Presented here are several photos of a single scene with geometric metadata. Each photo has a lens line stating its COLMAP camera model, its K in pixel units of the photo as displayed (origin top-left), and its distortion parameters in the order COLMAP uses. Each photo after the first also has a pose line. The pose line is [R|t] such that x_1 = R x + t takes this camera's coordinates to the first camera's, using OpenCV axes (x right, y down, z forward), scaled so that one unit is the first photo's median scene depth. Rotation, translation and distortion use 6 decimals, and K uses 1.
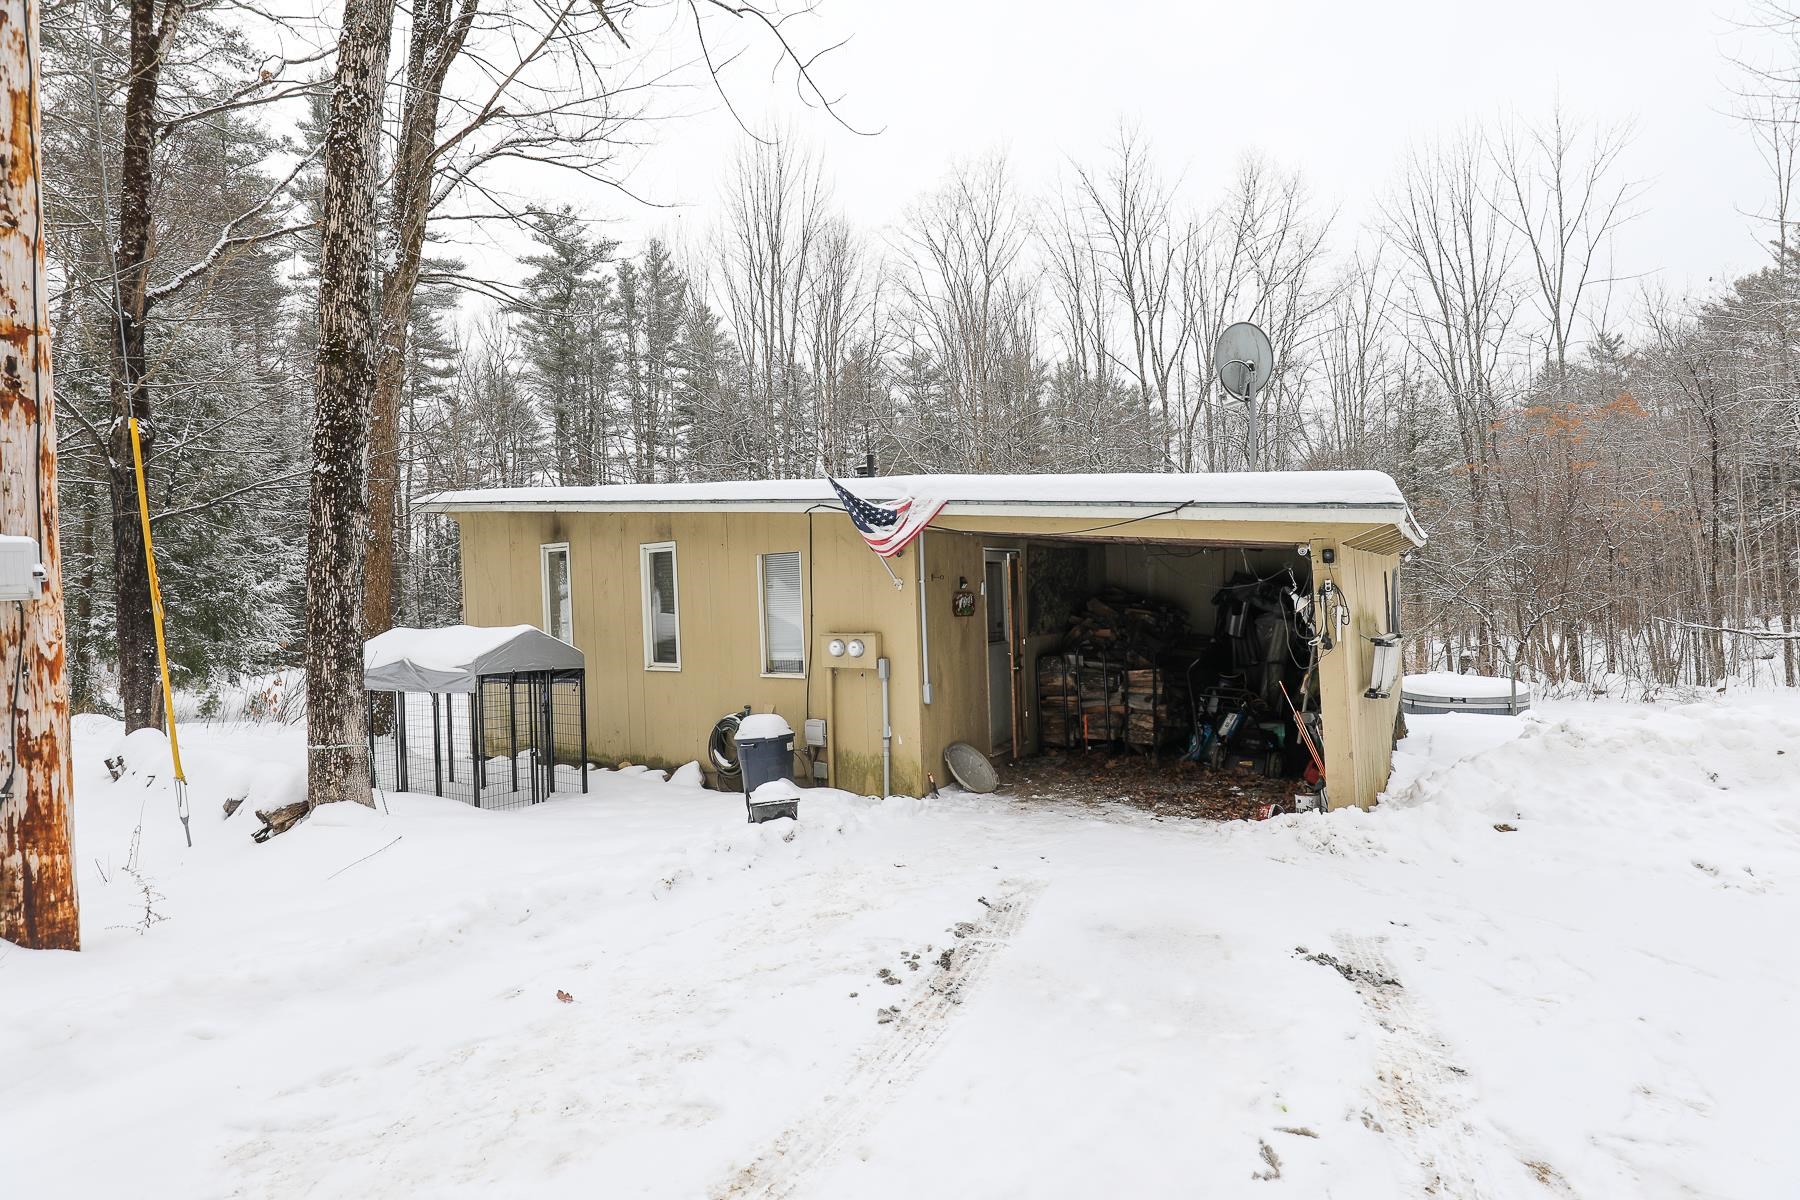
lens RADIAL K [[826.3, 0, 897.5], [0, 826.3, 605.0], [0, 0, 1]] dist [-0.037037, 0.008183]
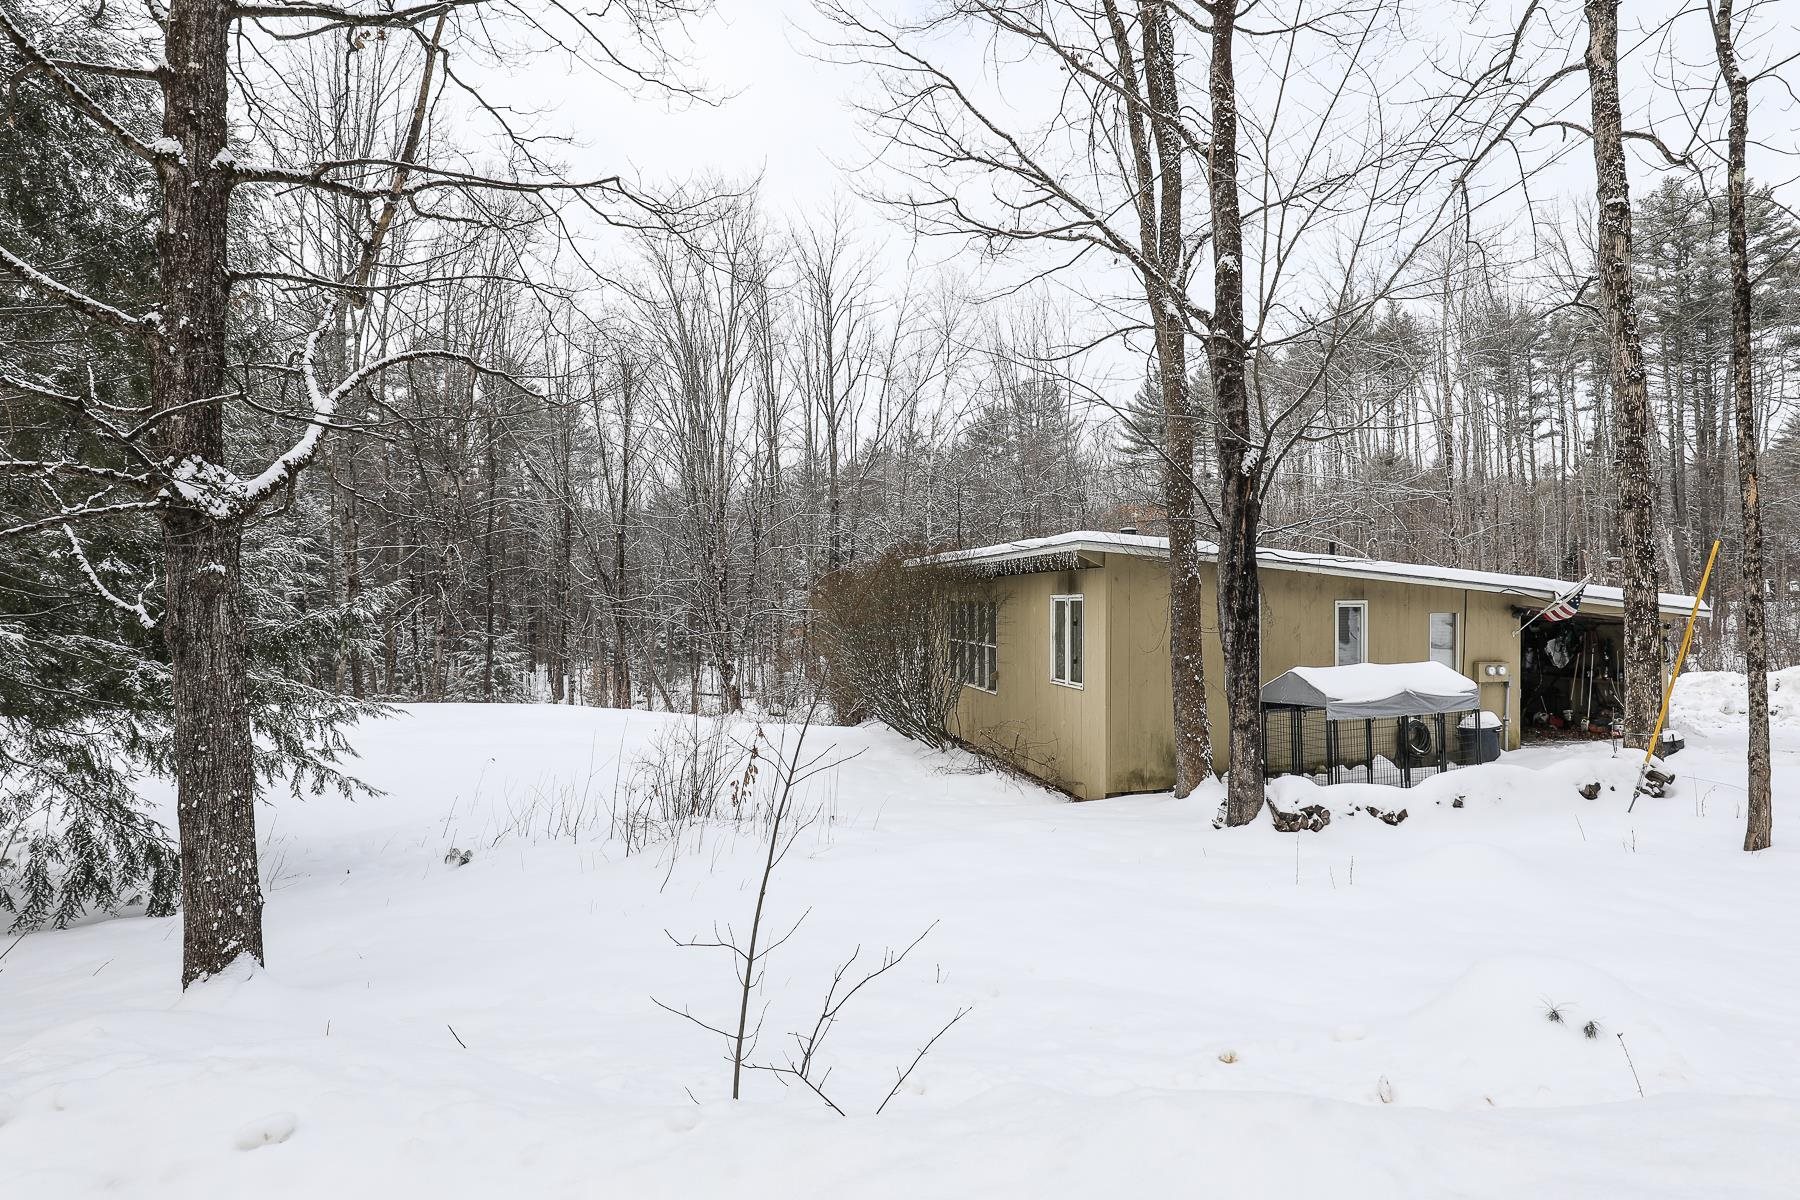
lens RADIAL K [[876.9, 0, 881.7], [0, 876.9, 603.4], [0, 0, 1]] dist [-0.044692, 0.010013]
pose [[0.684237, 0.028020, 0.728721, -1.873070], [-0.005405, 0.999429, -0.033355, -0.018102], [-0.729240, 0.018884, 0.683998, 0.578950]]
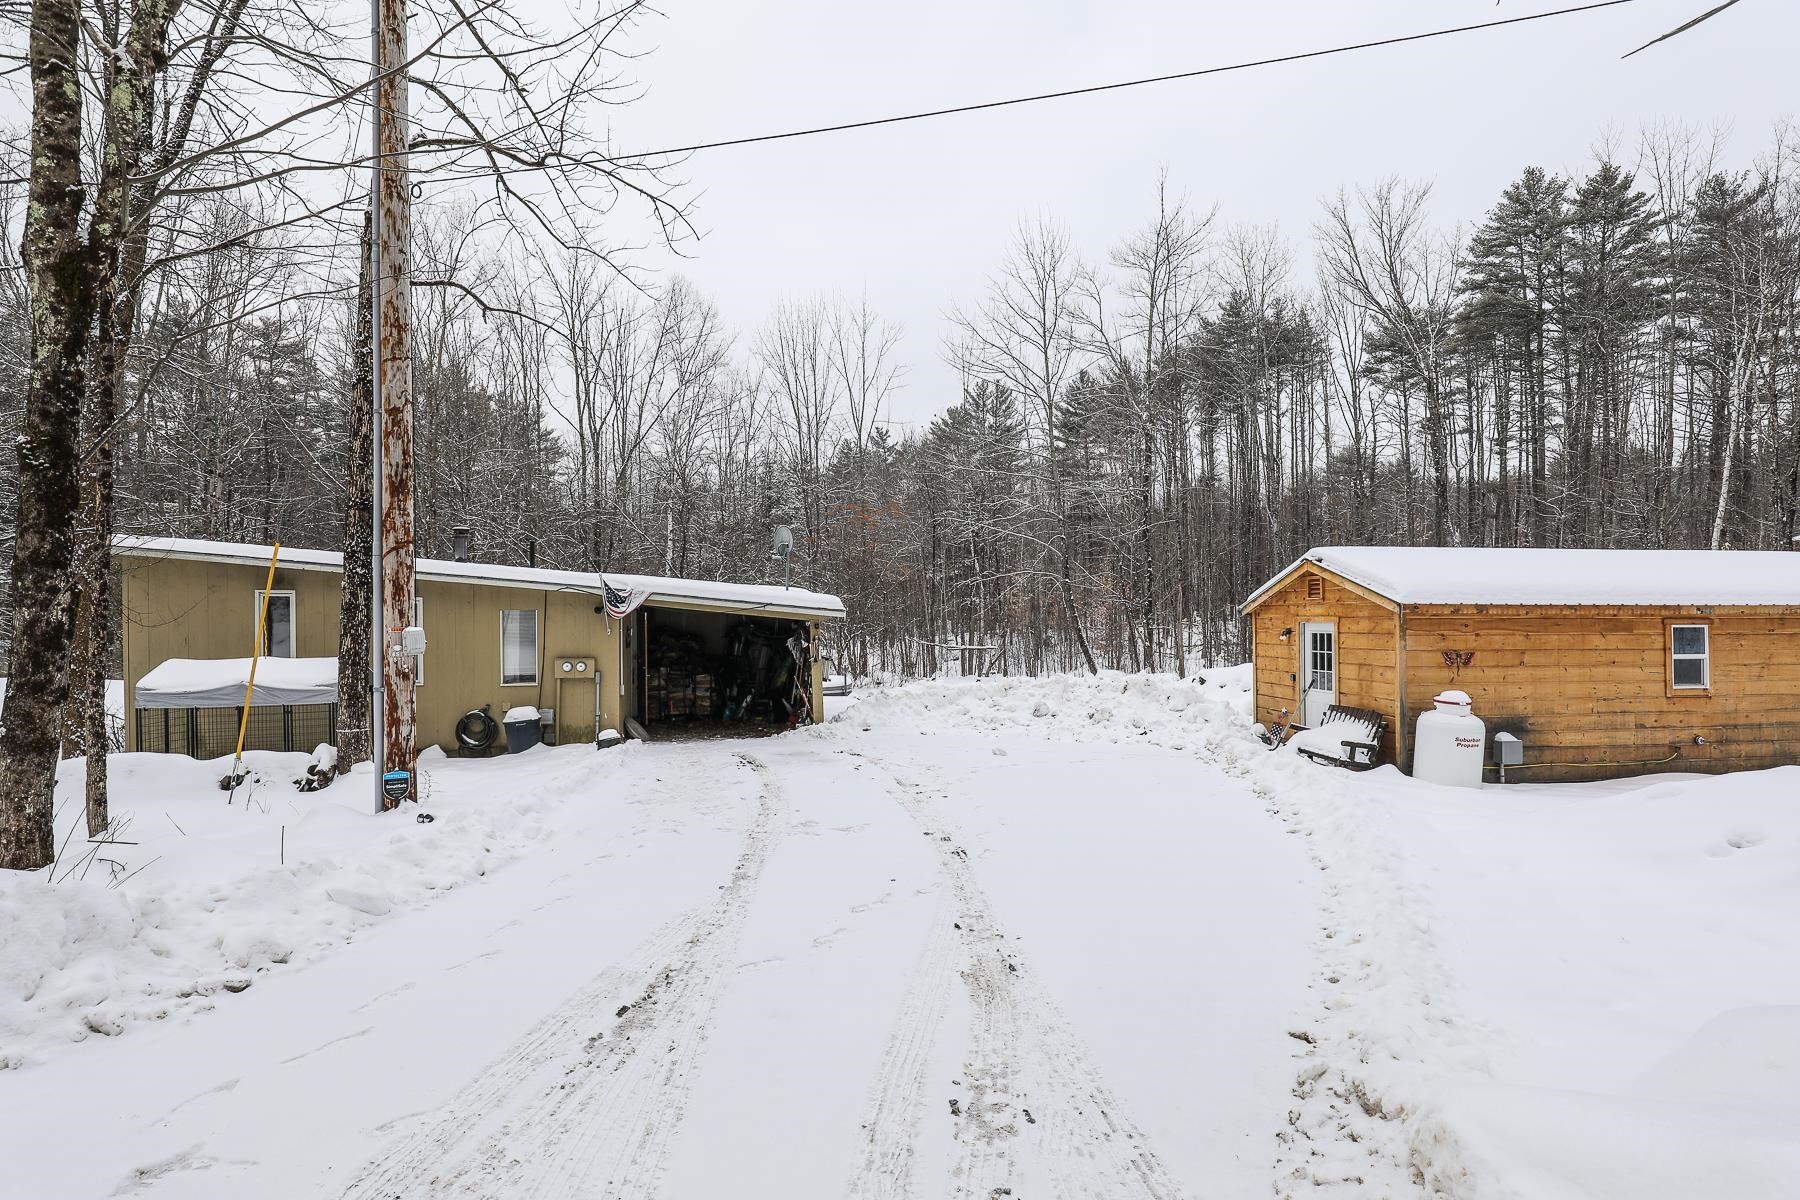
lens RADIAL K [[826.3, 0, 897.5], [0, 826.3, 605.0], [0, 0, 1]] dist [-0.037037, 0.008183]
pose [[0.731153, 0.024932, 0.681758, -0.633936], [-0.015948, 0.999684, -0.019456, -0.047723], [-0.682027, 0.003353, 0.731319, -0.641946]]
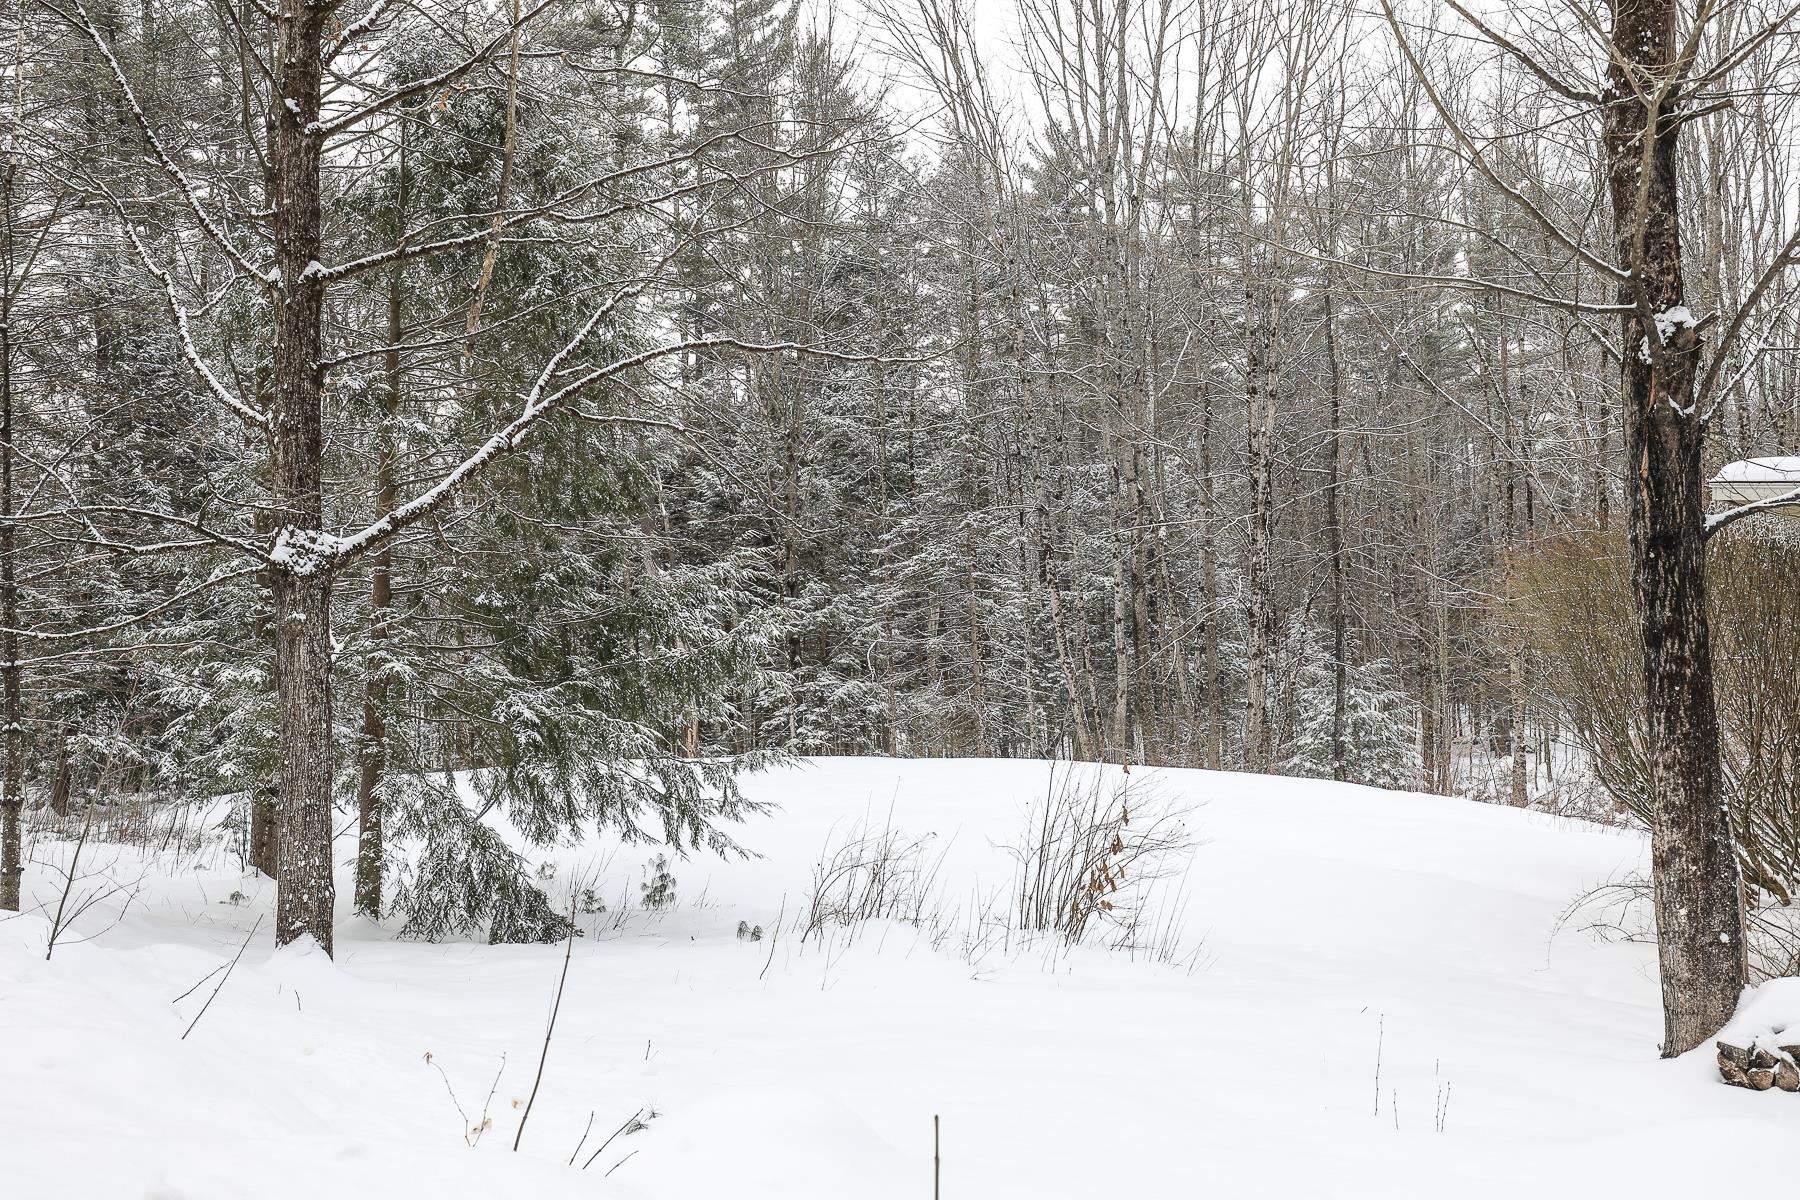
lens RADIAL K [[1710.4, 0, 900.0], [0, 1710.4, 600.0], [0, 0, 1]] dist [0.044280, -0.002736]
pose [[0.999504, 0.002739, -0.031364, -1.293410], [-0.003578, 0.999636, -0.026728, -0.033801], [0.031280, 0.026827, 0.999151, -0.026066]]
